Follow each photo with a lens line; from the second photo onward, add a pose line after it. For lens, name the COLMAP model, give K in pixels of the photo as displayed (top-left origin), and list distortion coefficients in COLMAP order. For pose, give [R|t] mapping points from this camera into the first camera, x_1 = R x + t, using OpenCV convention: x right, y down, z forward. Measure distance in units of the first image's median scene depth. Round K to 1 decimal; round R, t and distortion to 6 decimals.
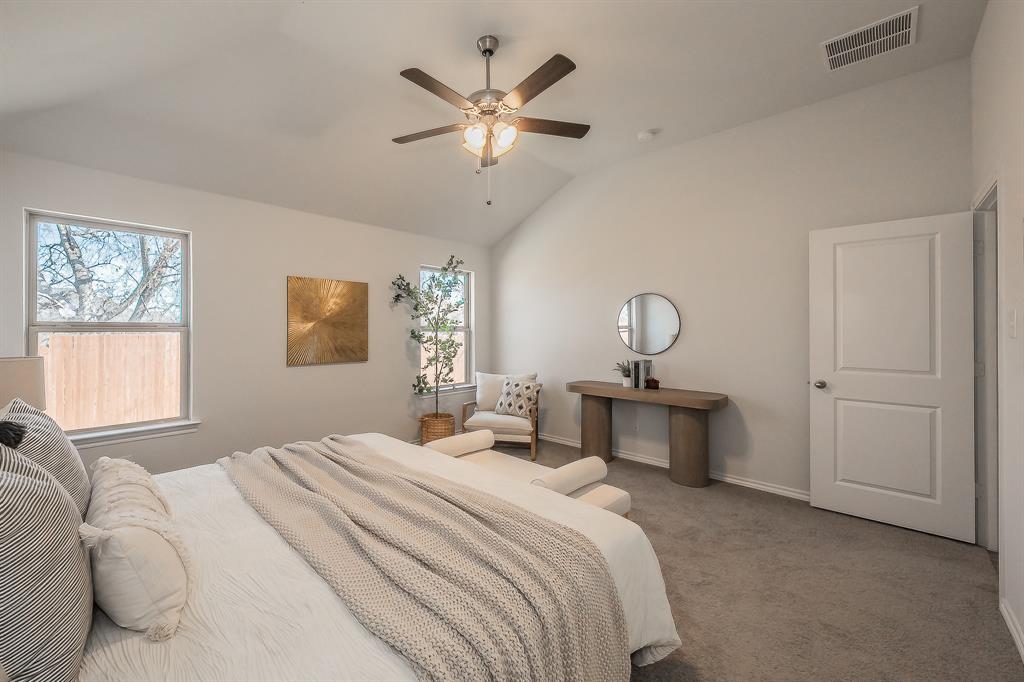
lens RADIAL K [[447.0, 0, 511.2], [0, 447.0, 329.8], [0, 0, 1]] dist [-0.016998, -0.000046]
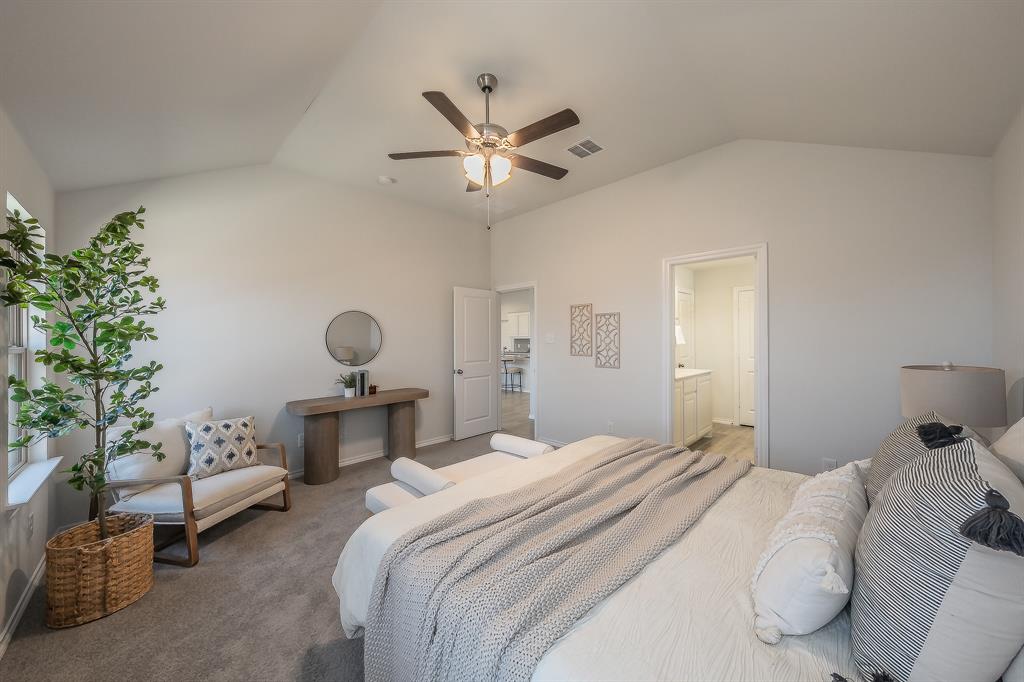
lens RADIAL K [[359.9, 0, 512.5], [0, 359.9, 338.1], [0, 0, 1]] dist [-0.001192, -0.000018]
pose [[0.002690, 0.000417, 0.999996, -0.860373], [0.013400, 0.999910, -0.000453, -0.011604], [-0.999907, 0.013401, 0.002684, 0.867363]]
